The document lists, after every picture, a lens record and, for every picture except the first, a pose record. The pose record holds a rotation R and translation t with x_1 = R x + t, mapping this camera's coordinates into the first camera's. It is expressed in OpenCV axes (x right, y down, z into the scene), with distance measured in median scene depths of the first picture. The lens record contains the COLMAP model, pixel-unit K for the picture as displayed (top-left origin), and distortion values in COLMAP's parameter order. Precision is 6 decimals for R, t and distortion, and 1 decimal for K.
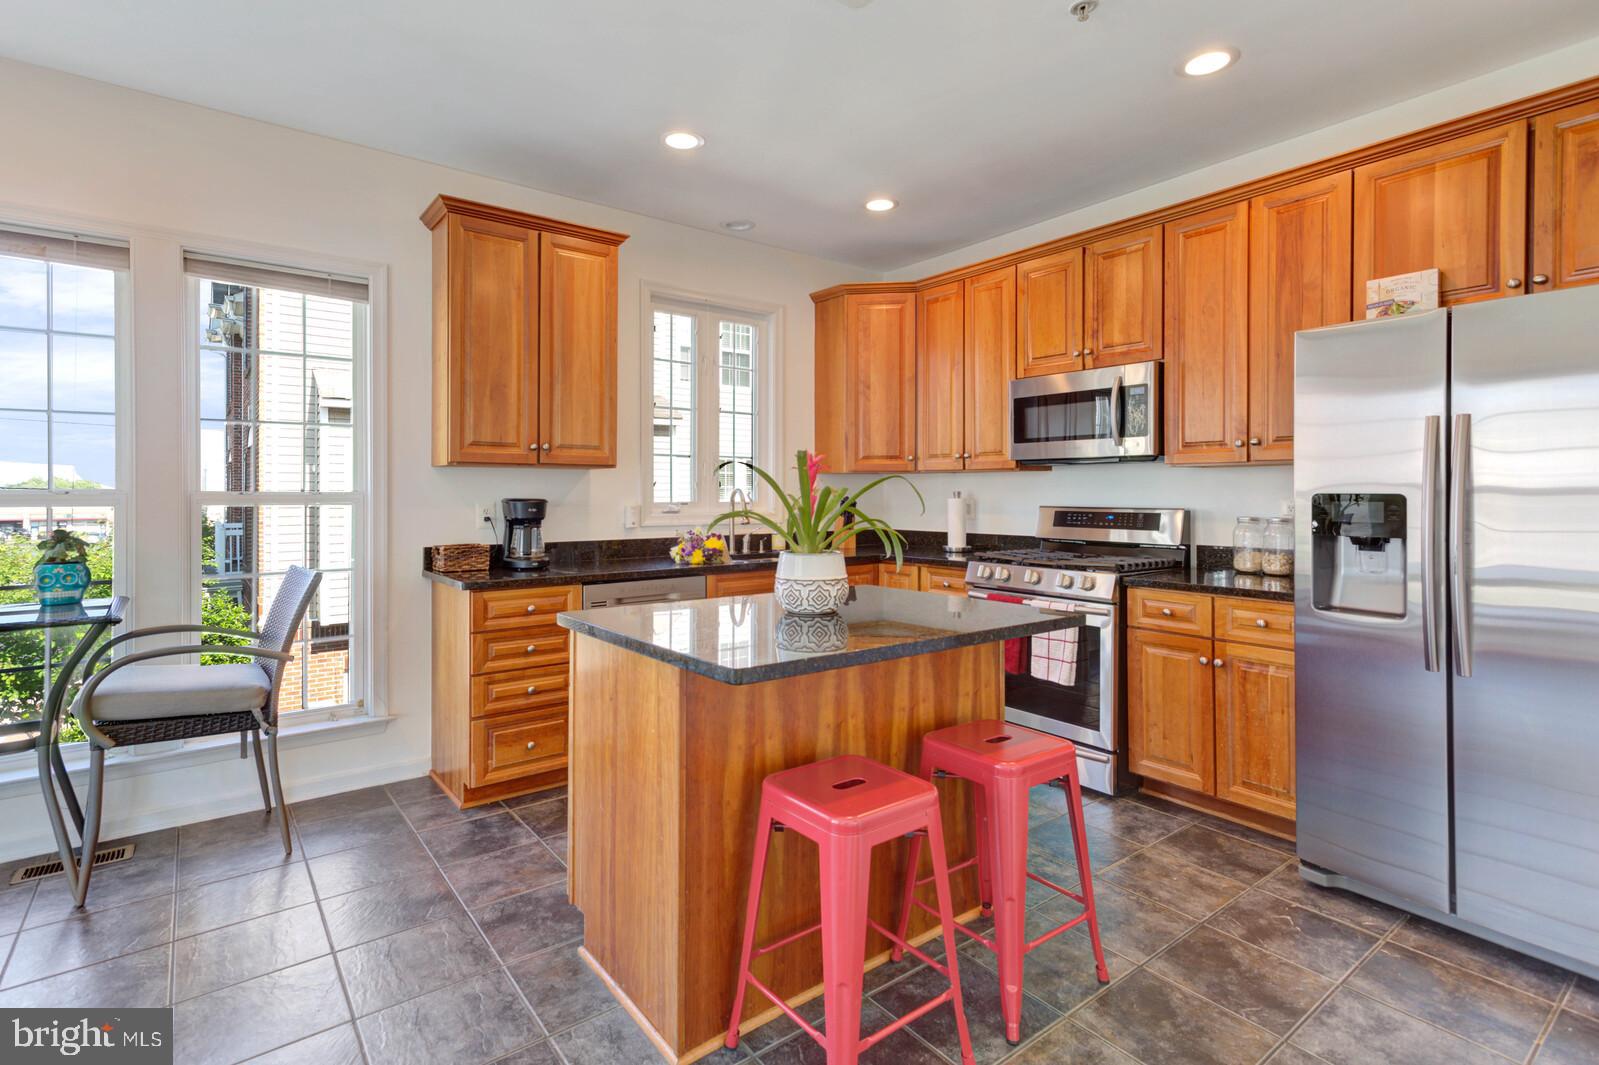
lens RADIAL K [[792.5, 0, 803.8], [0, 792.5, 490.6], [0, 0, 1]] dist [0.011127, -0.000845]
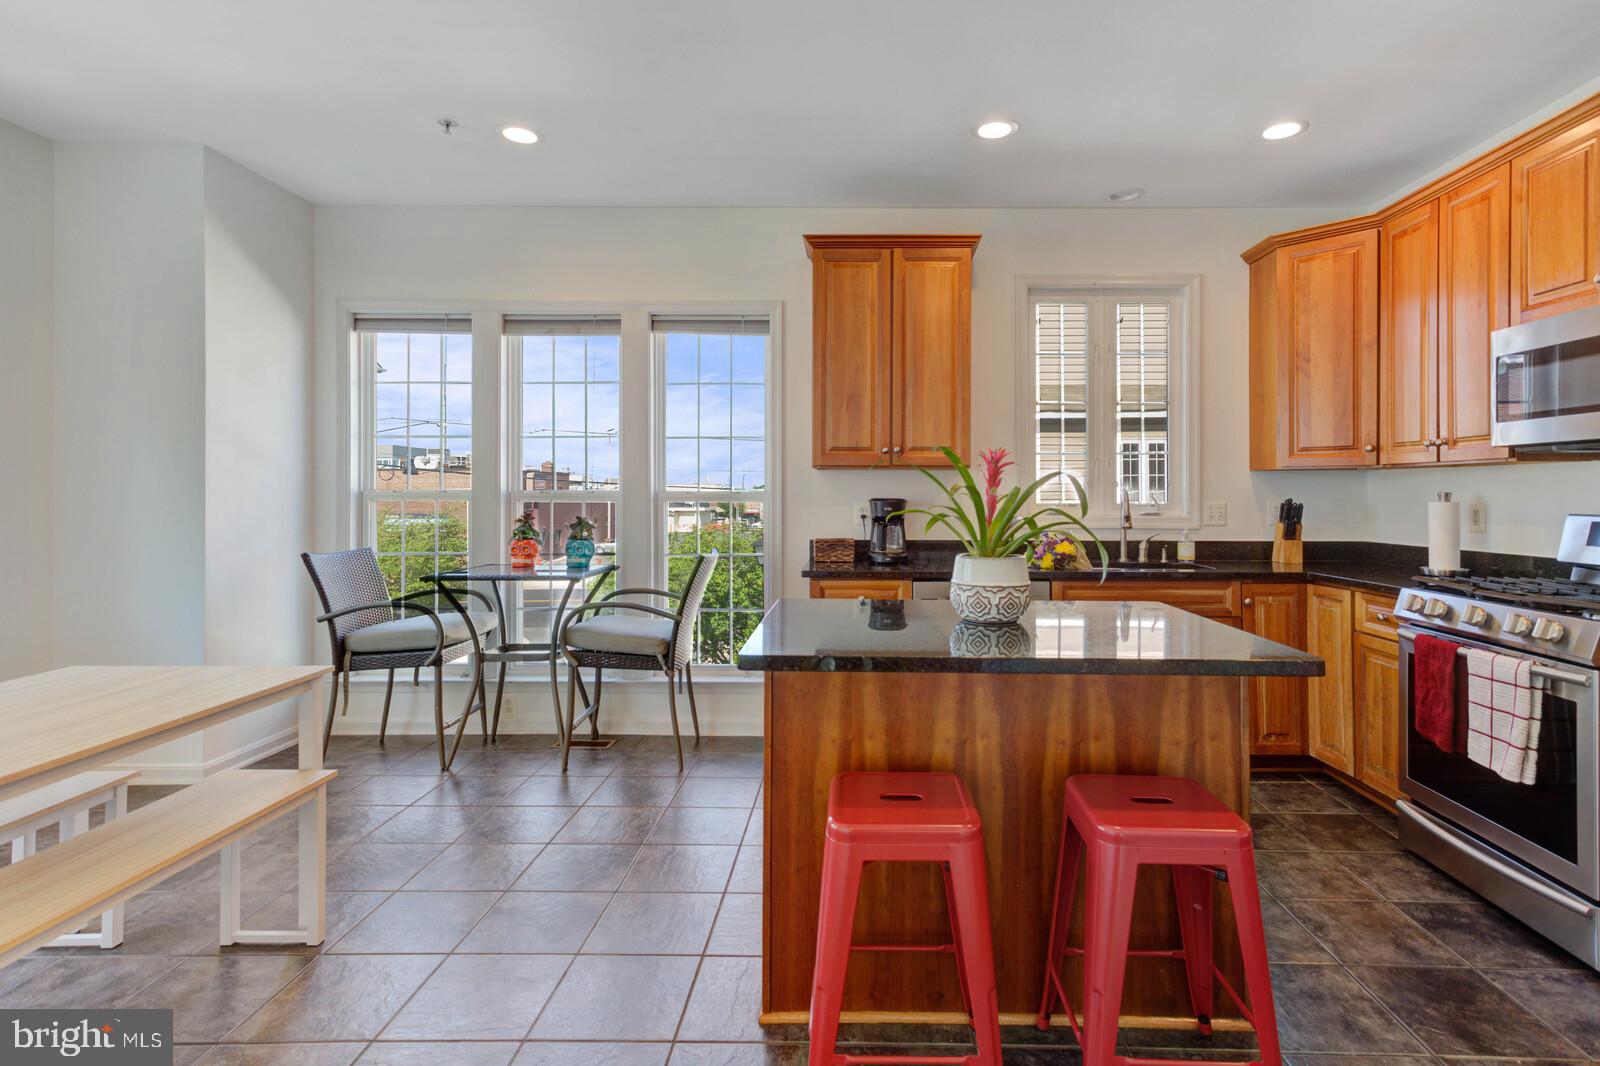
lens RADIAL K [[818.3, 0, 843.6], [0, 818.3, 492.2], [0, 0, 1]] dist [0.005844, 0.000901]
pose [[0.778934, 0.000418, -0.627106, 0.308382], [-0.001567, 0.999998, -0.001280, 0.003549], [0.627104, 0.001979, 0.778933, 0.099063]]
